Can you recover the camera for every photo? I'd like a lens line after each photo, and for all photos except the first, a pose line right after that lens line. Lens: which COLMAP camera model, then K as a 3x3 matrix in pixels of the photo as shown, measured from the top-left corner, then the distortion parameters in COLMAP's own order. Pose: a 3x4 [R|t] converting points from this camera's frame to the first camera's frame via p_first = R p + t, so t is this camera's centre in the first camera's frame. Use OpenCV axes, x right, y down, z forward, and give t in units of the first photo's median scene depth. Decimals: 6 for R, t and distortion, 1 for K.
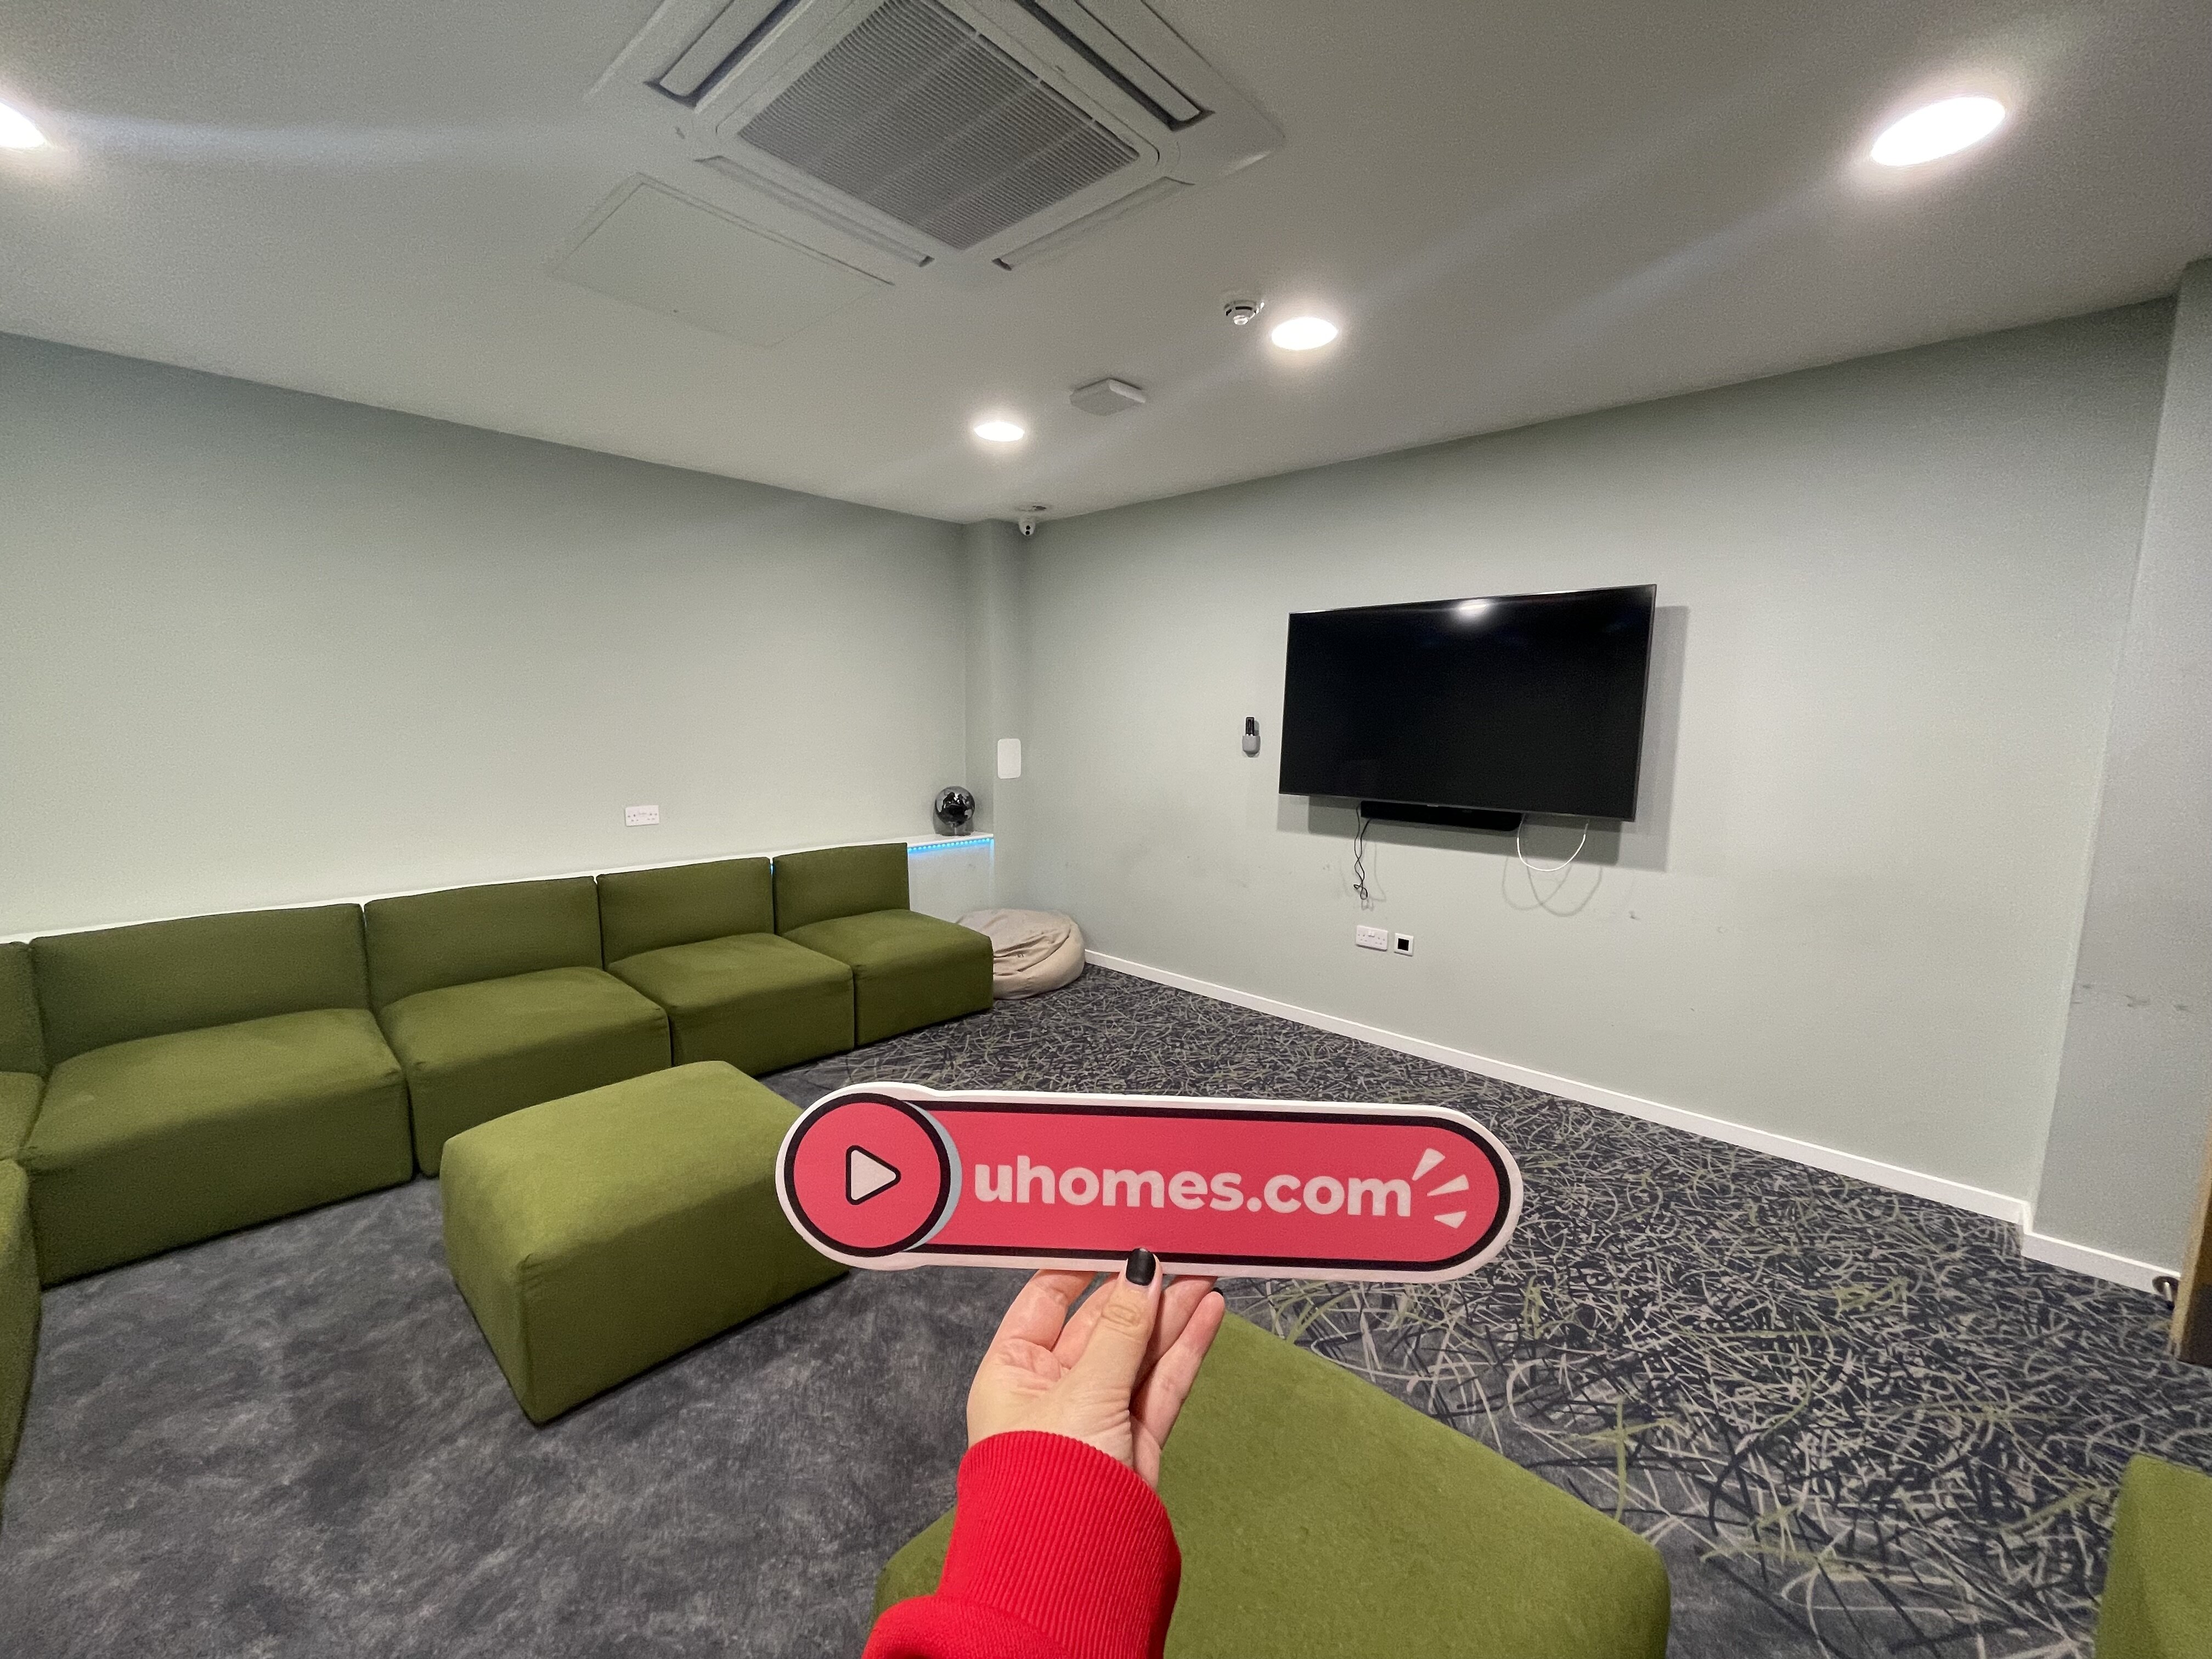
lens RADIAL K [[897.4, 0, 1092.3], [0, 897.4, 833.4], [0, 0, 1]] dist [-0.001378, -0.000269]
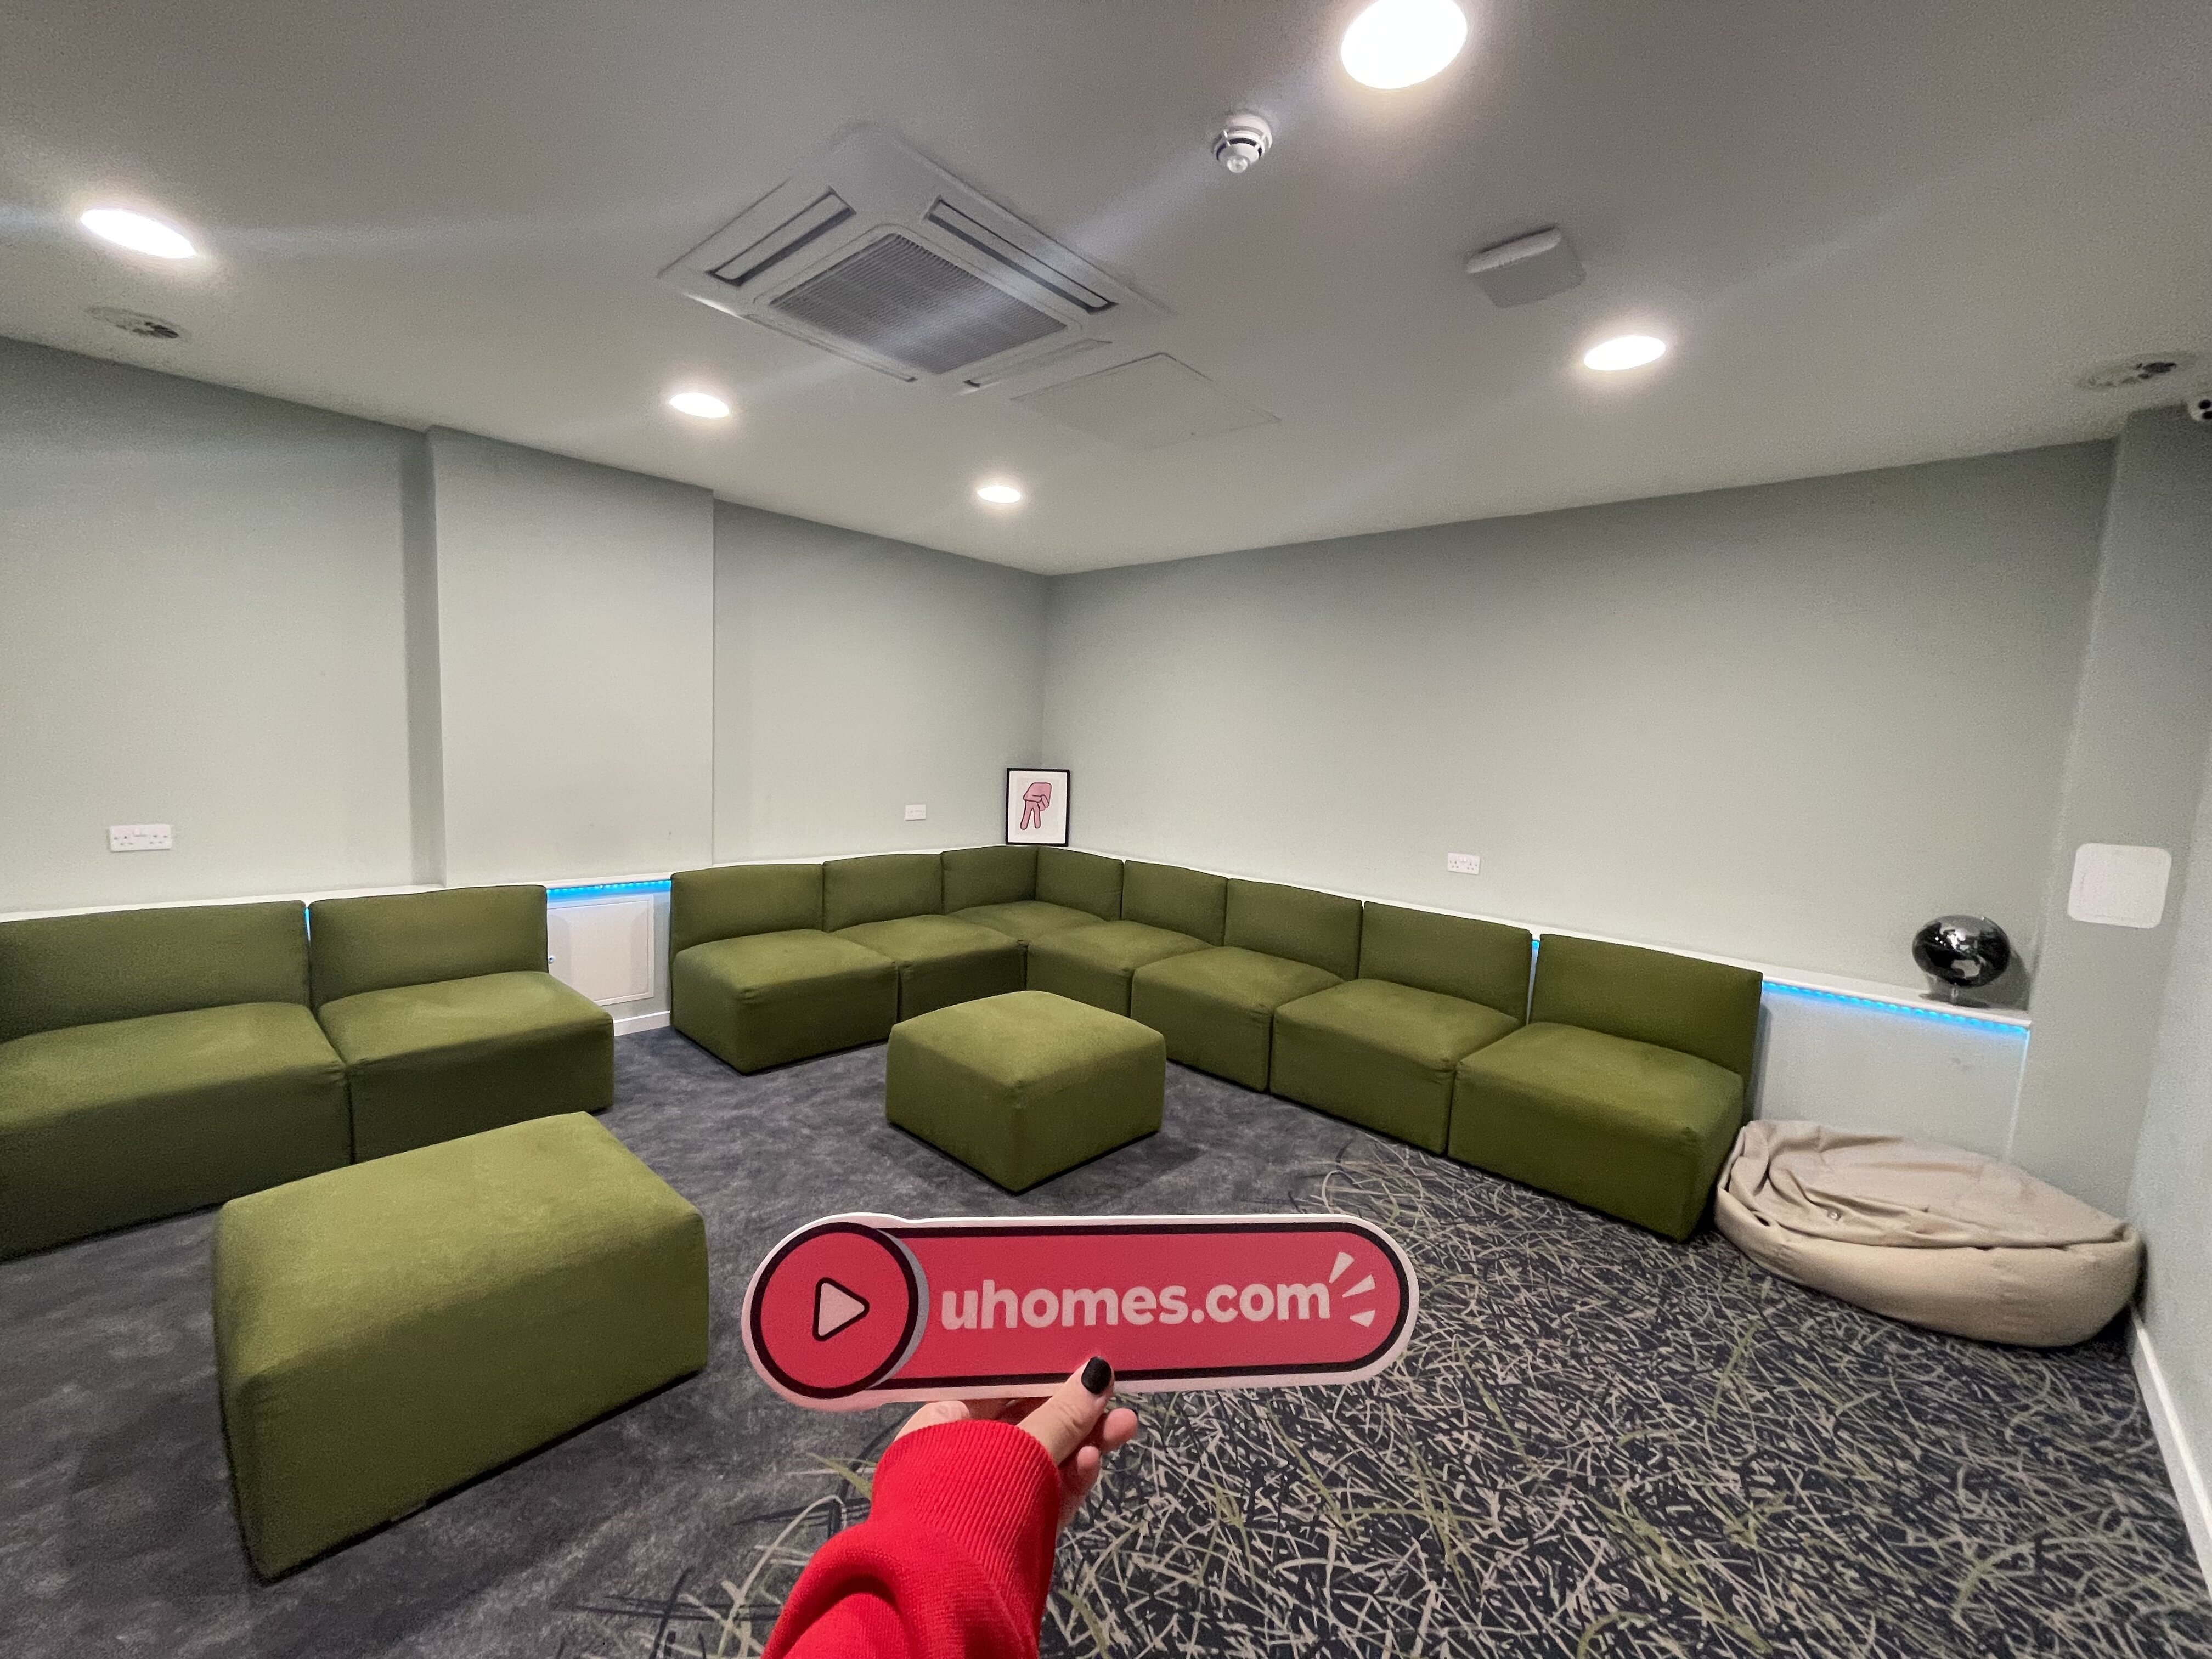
lens RADIAL K [[897.4, 0, 1093.0], [0, 897.4, 828.3], [0, 0, 1]] dist [-0.001378, -0.000269]
pose [[-0.003496, 0.086071, -0.996283, 0.542694], [-0.182649, 0.979474, 0.085260, -0.073805], [0.983172, 0.182268, 0.012296, 0.600708]]
